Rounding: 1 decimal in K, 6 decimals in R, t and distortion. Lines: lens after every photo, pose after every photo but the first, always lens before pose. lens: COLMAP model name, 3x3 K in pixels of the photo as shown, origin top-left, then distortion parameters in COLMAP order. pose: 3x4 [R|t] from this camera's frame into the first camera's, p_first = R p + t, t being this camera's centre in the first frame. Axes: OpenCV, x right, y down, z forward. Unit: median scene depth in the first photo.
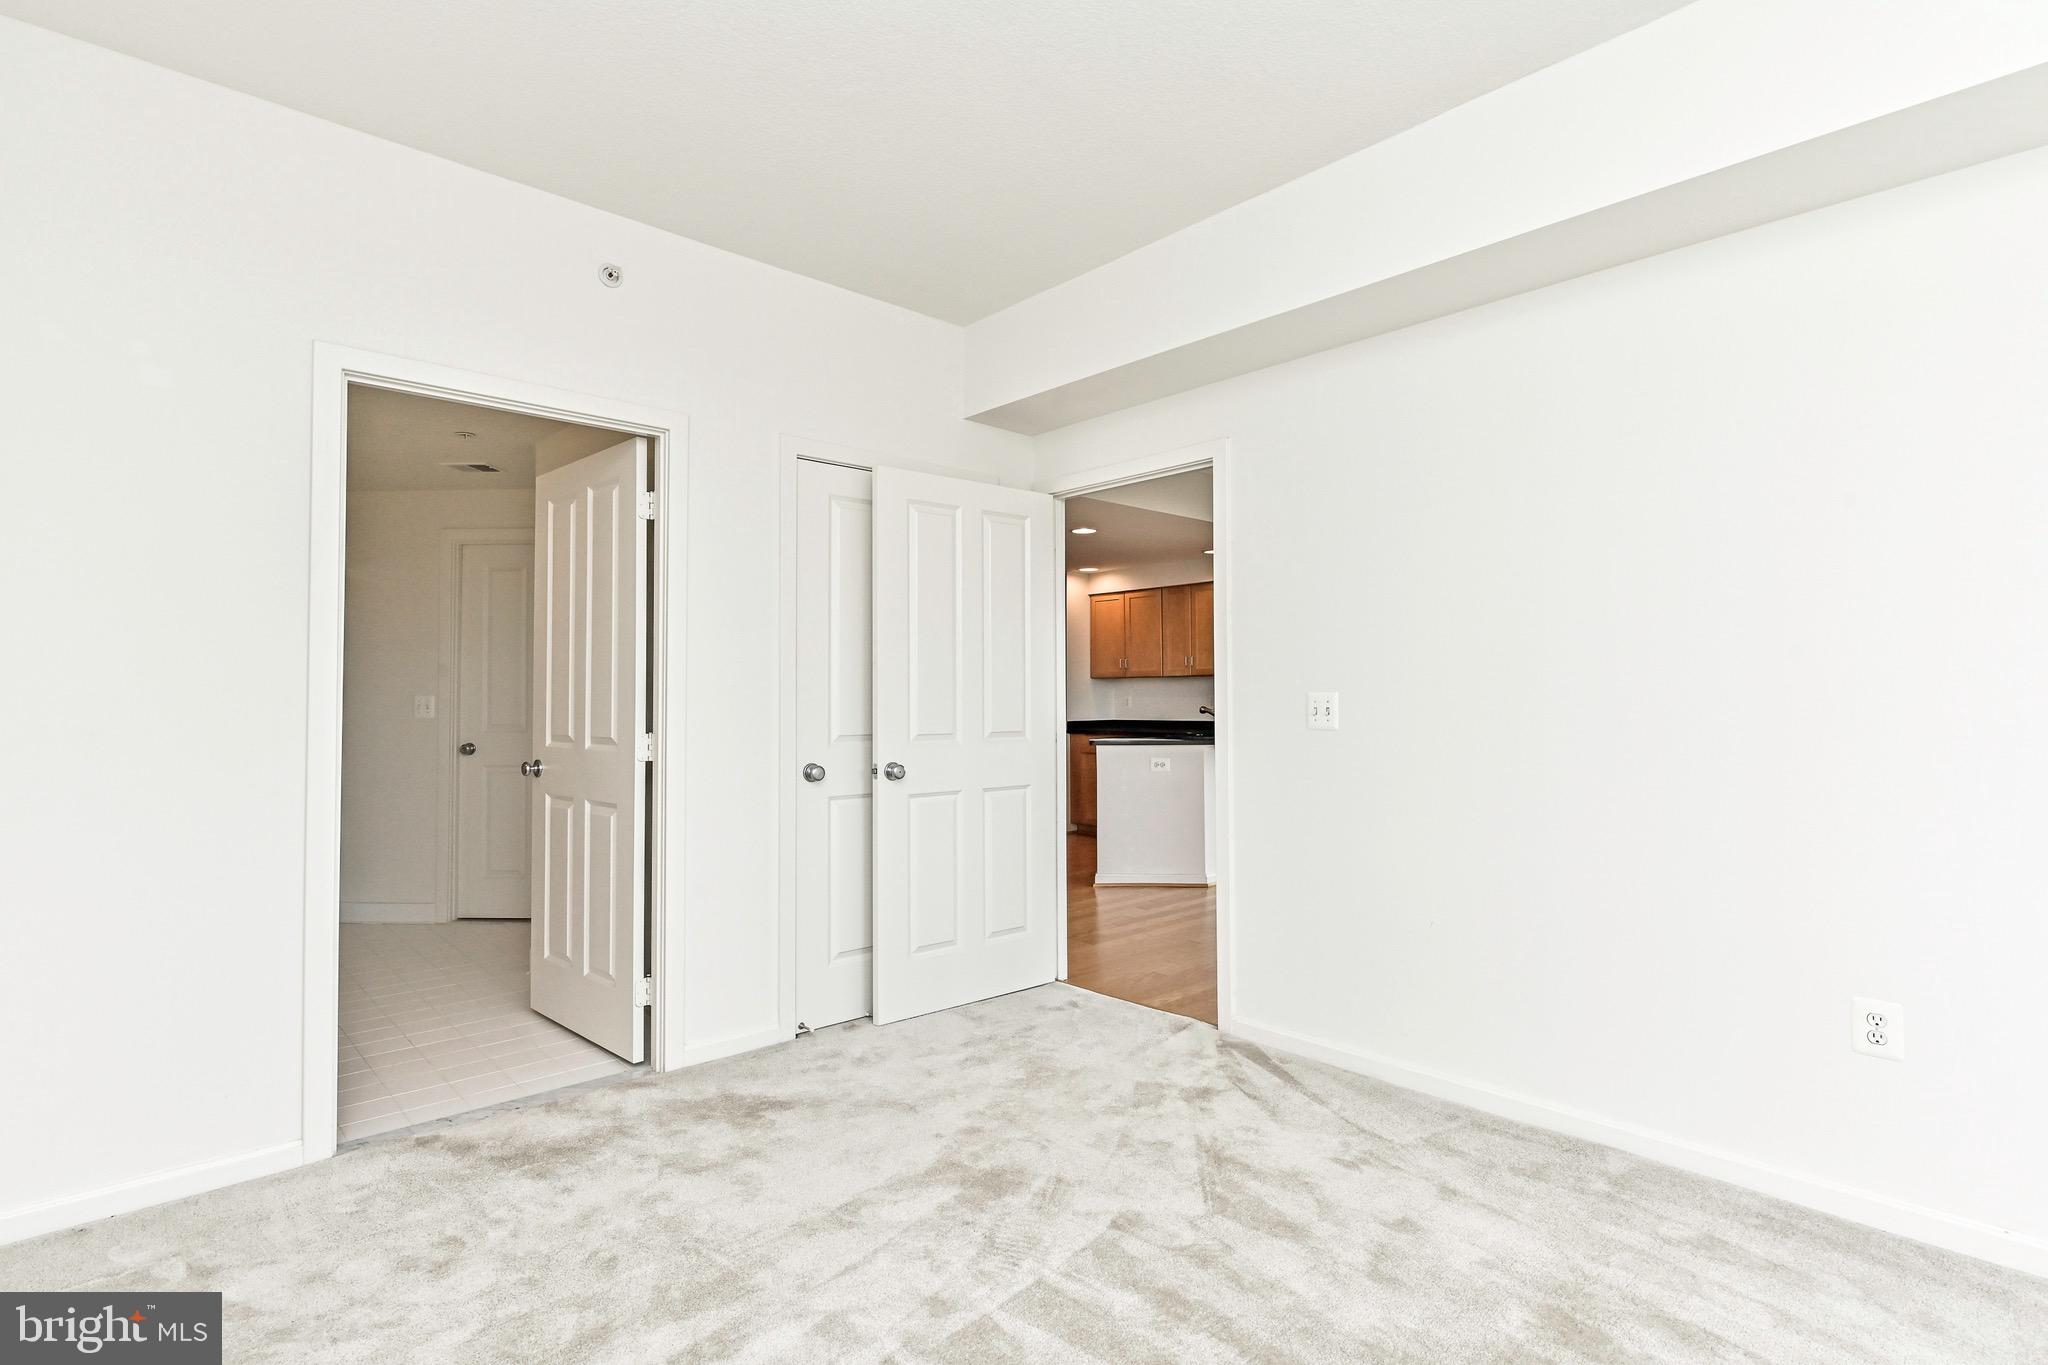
lens RADIAL K [[1044.6, 0, 1024.0], [0, 1044.6, 682.5], [0, 0, 1]] dist [-0.000199, -0.000009]
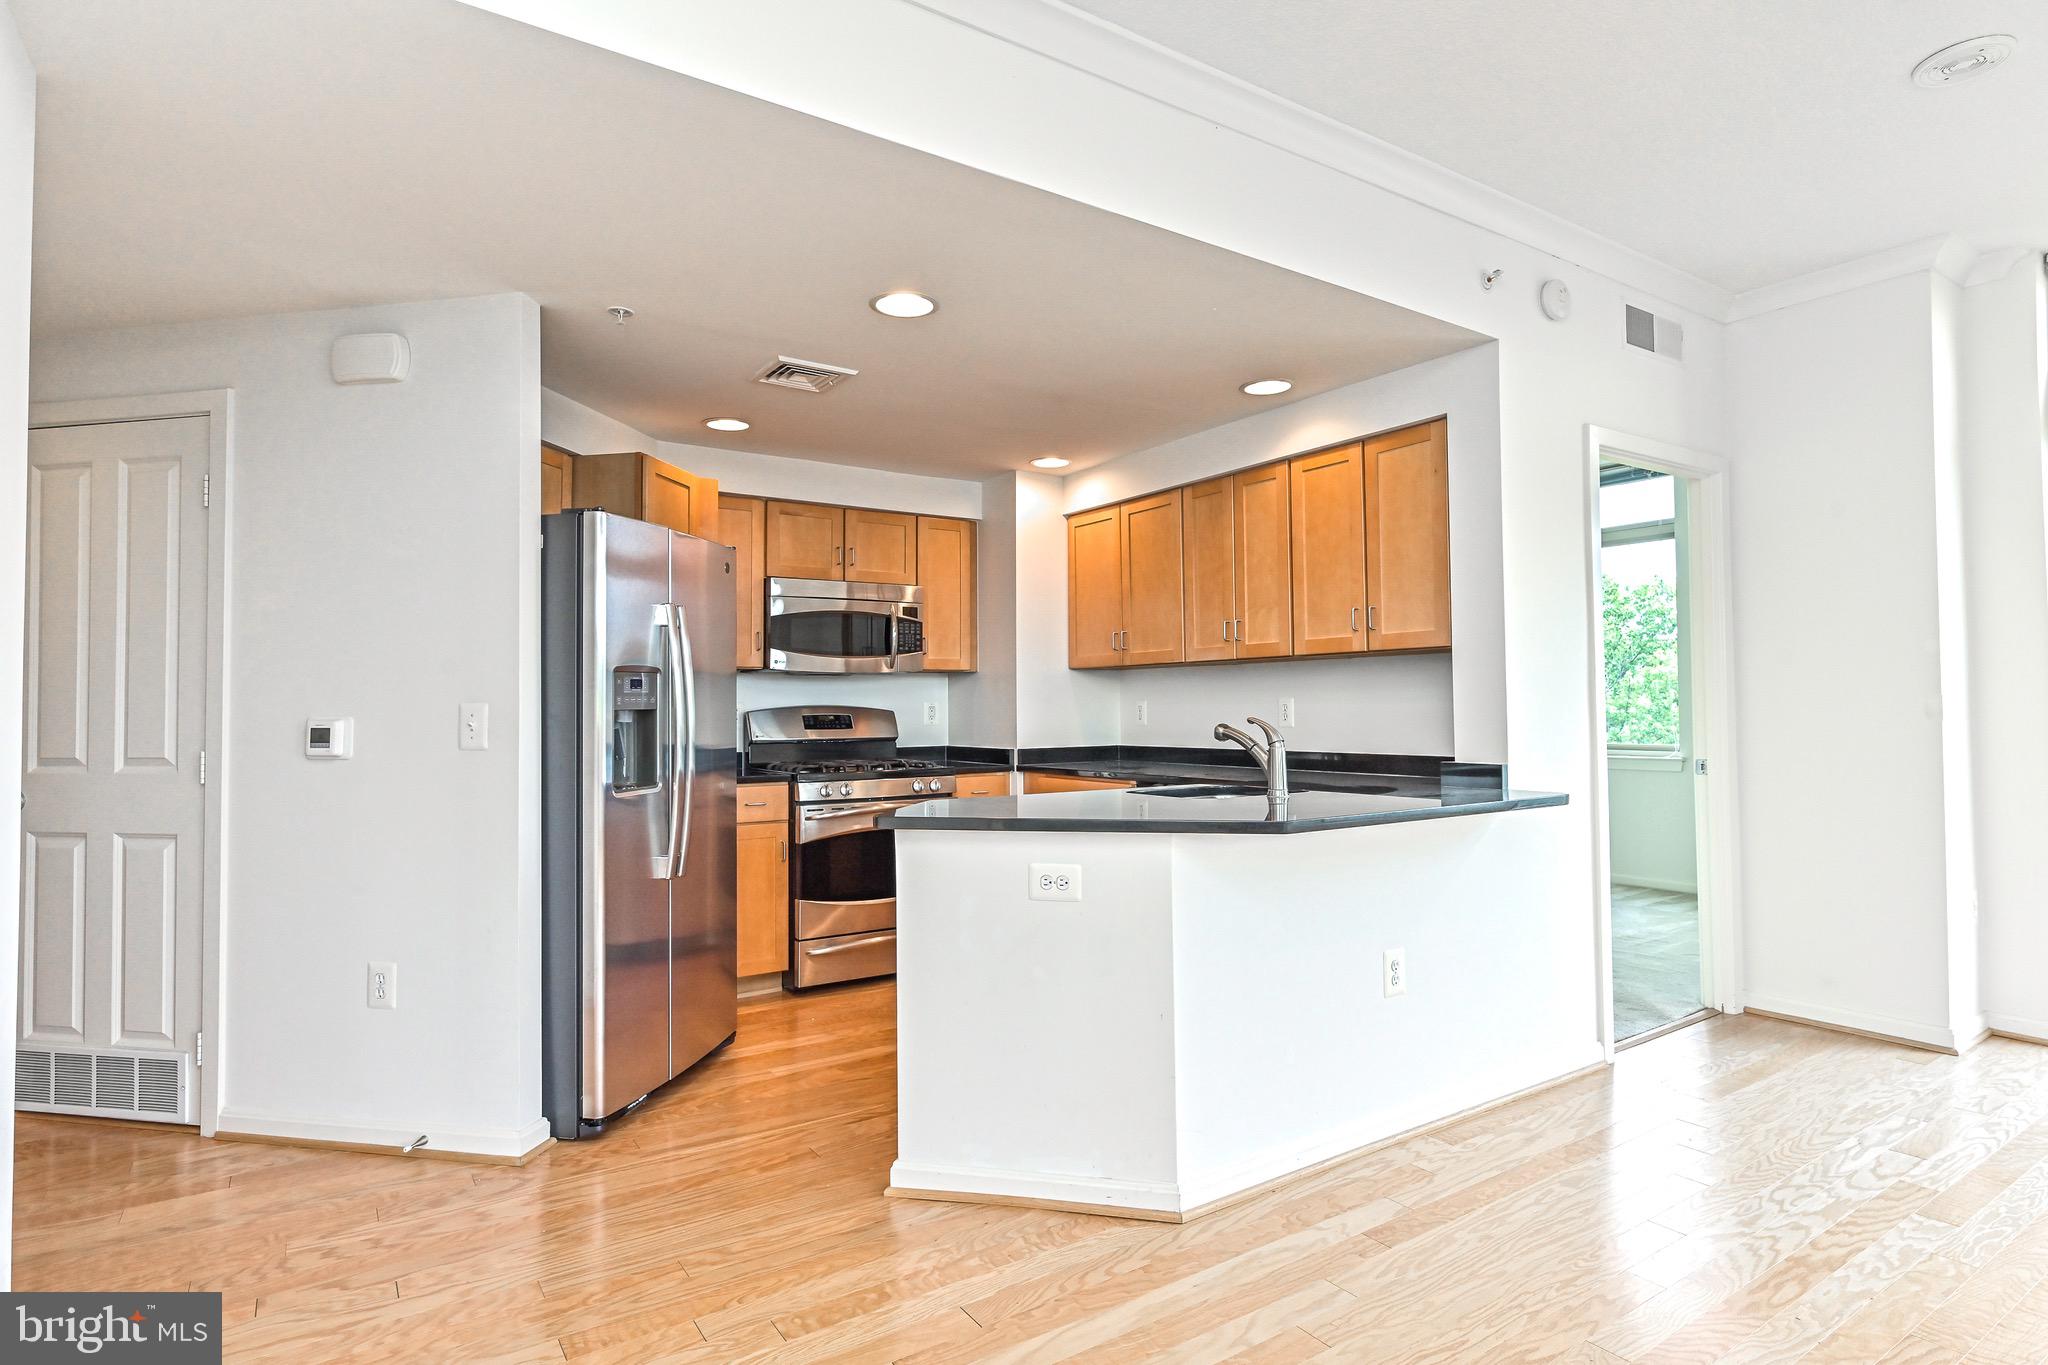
lens RADIAL K [[1070.3, 0, 1022.6], [0, 1070.3, 677.6], [0, 0, 1]] dist [-0.002397, -0.000274]
pose [[0.984152, -0.008423, -0.177127, 0.143039], [0.006478, 0.999912, -0.011557, 0.006576], [0.177209, 0.010226, 0.984120, 0.466816]]
